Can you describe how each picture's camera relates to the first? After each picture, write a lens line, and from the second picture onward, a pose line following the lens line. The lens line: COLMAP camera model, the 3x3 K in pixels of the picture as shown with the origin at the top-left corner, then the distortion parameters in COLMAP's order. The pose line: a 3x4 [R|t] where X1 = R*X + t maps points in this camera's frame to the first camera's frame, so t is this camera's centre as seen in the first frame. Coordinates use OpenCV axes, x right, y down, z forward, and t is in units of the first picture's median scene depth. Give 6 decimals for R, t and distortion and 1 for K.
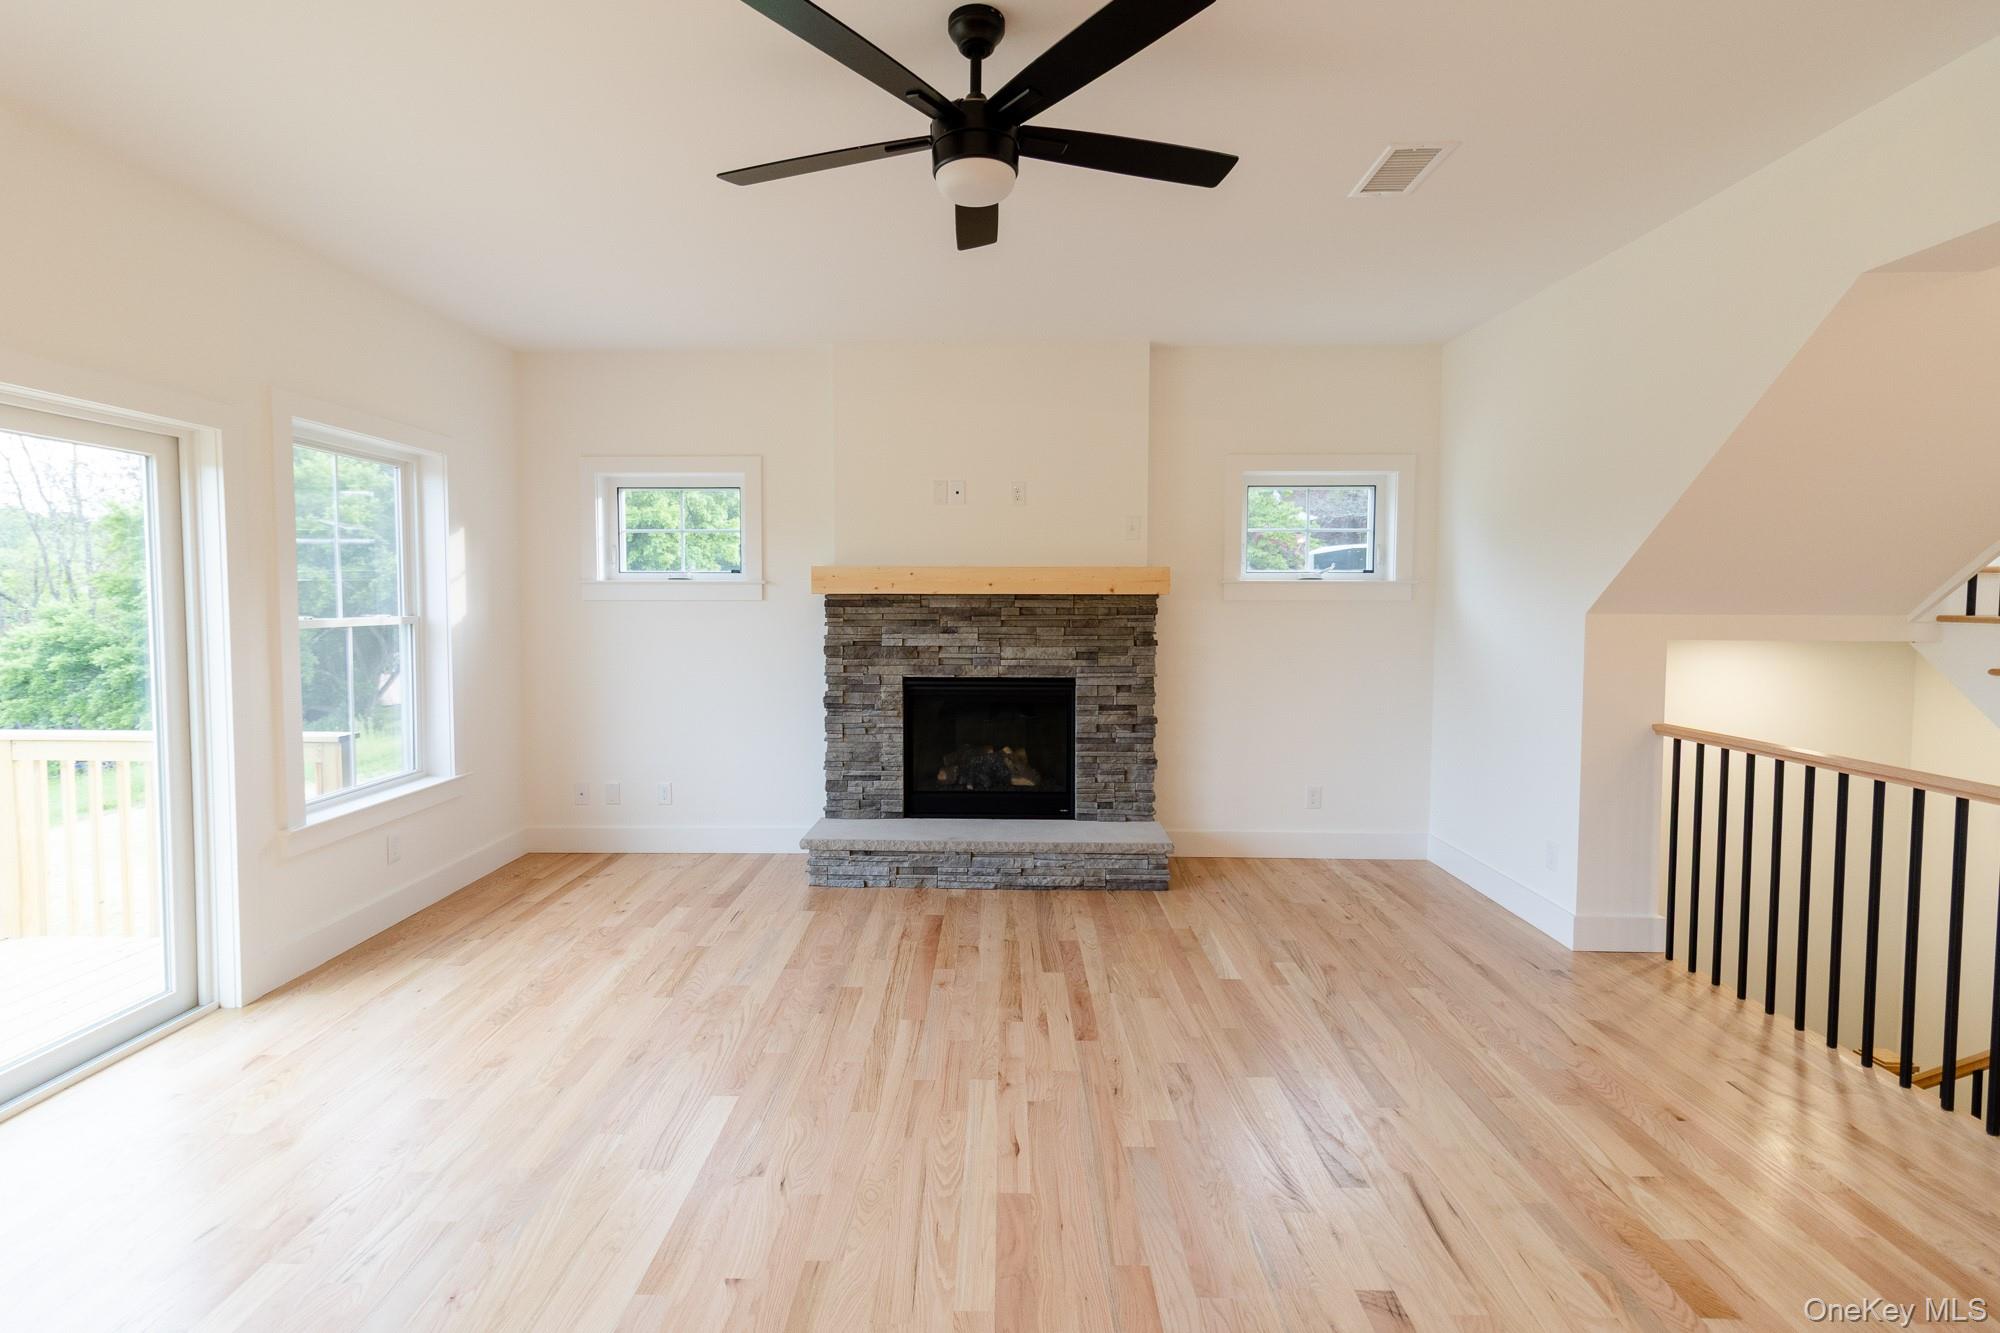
lens RADIAL K [[916.2, 0, 985.8], [0, 916.2, 639.3], [0, 0, 1]] dist [0.010353, -0.002751]
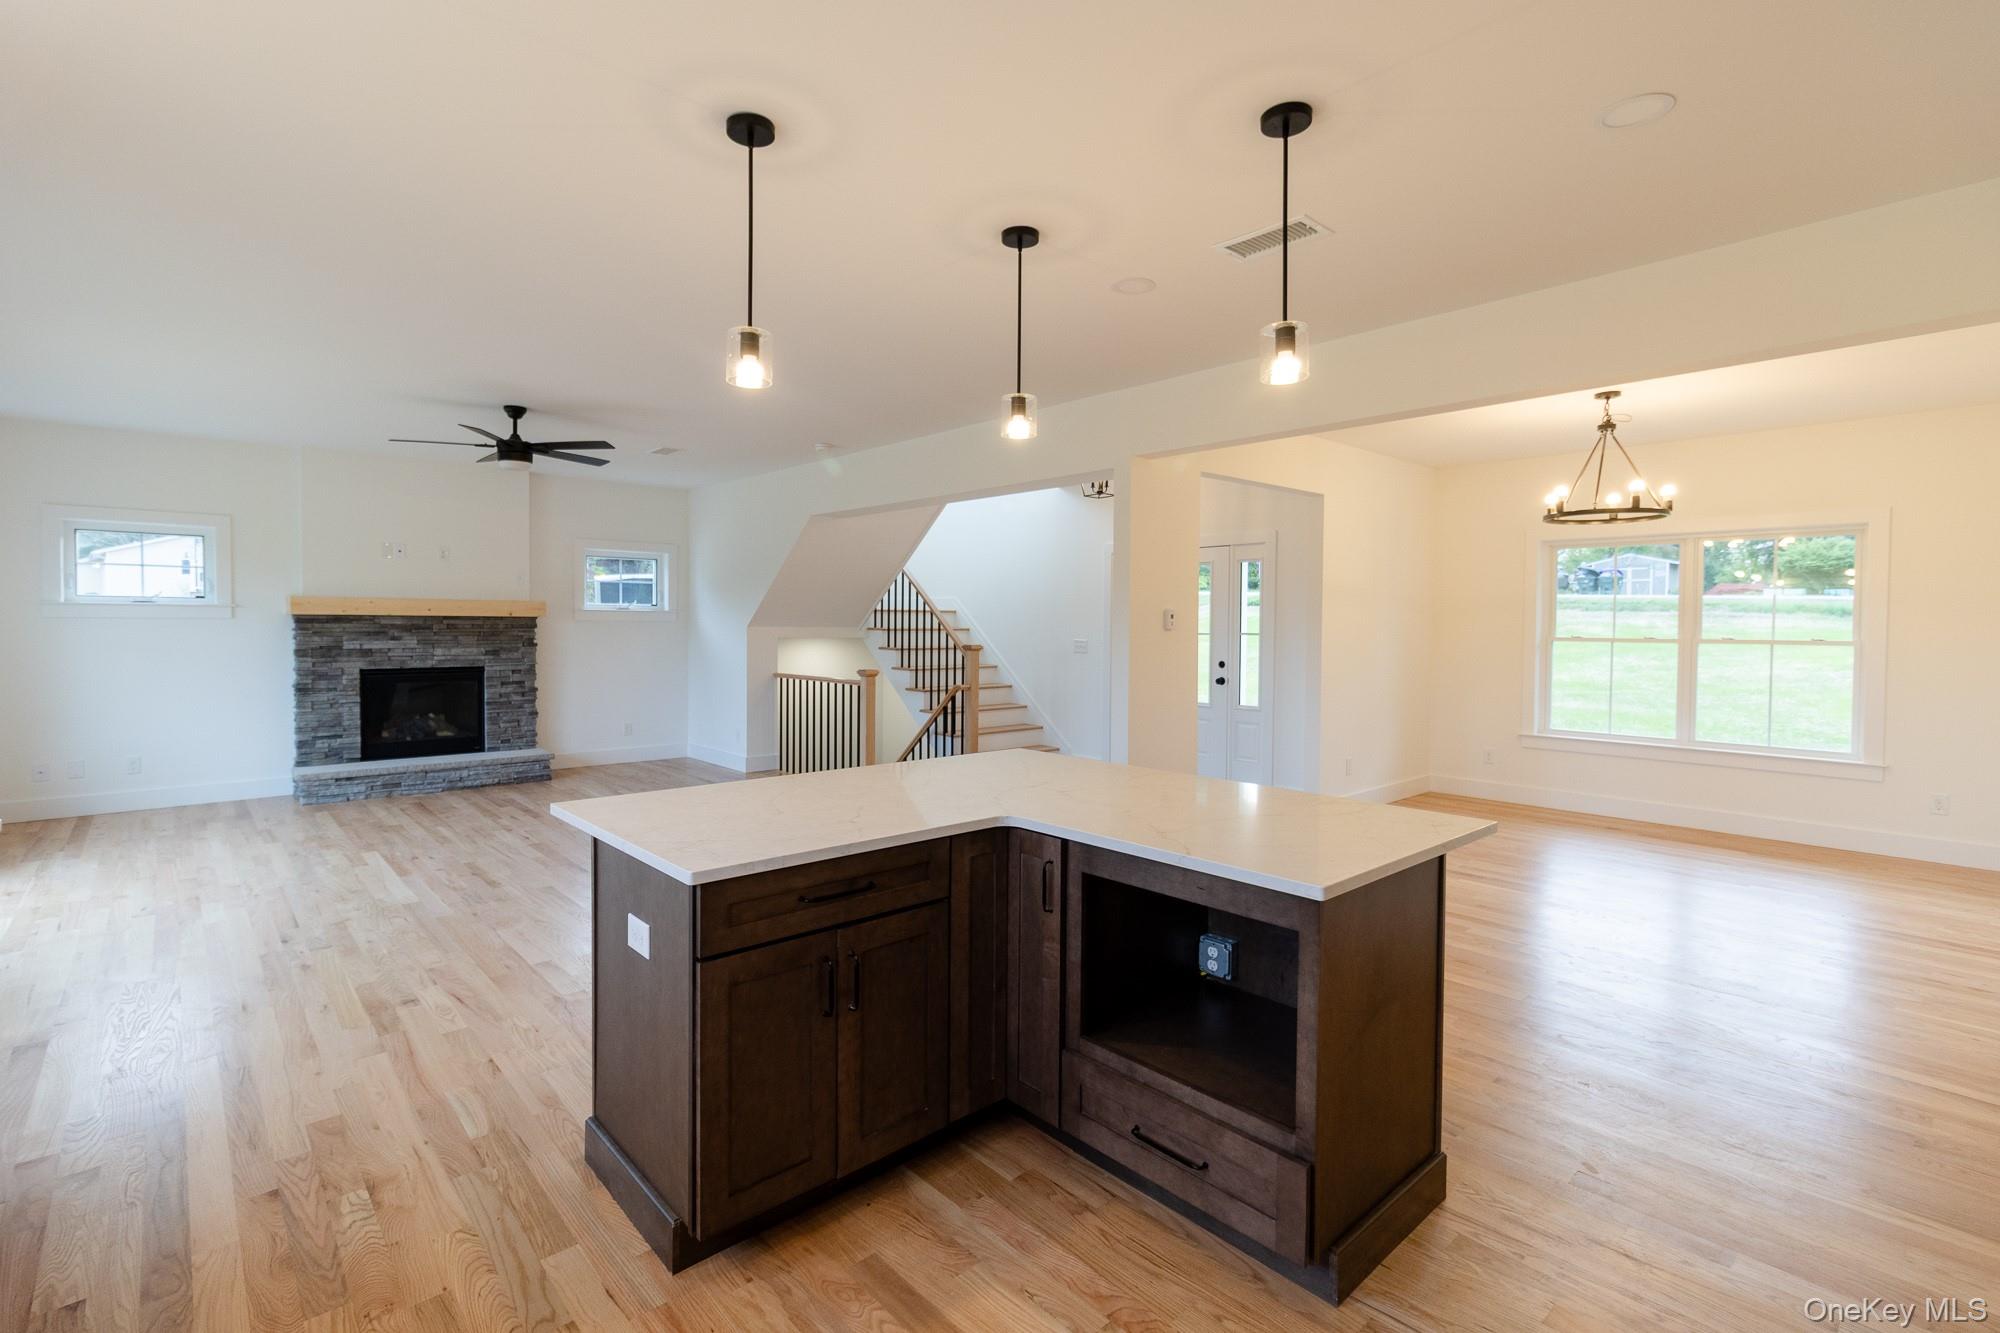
lens RADIAL K [[916.2, 0, 975.4], [0, 916.2, 644.8], [0, 0, 1]] dist [0.010353, -0.002751]
pose [[0.737667, -0.012749, 0.675044, -0.371261], [0.024595, 0.999666, -0.007997, 0.038377], [-0.674717, 0.022502, 0.737734, -0.835261]]
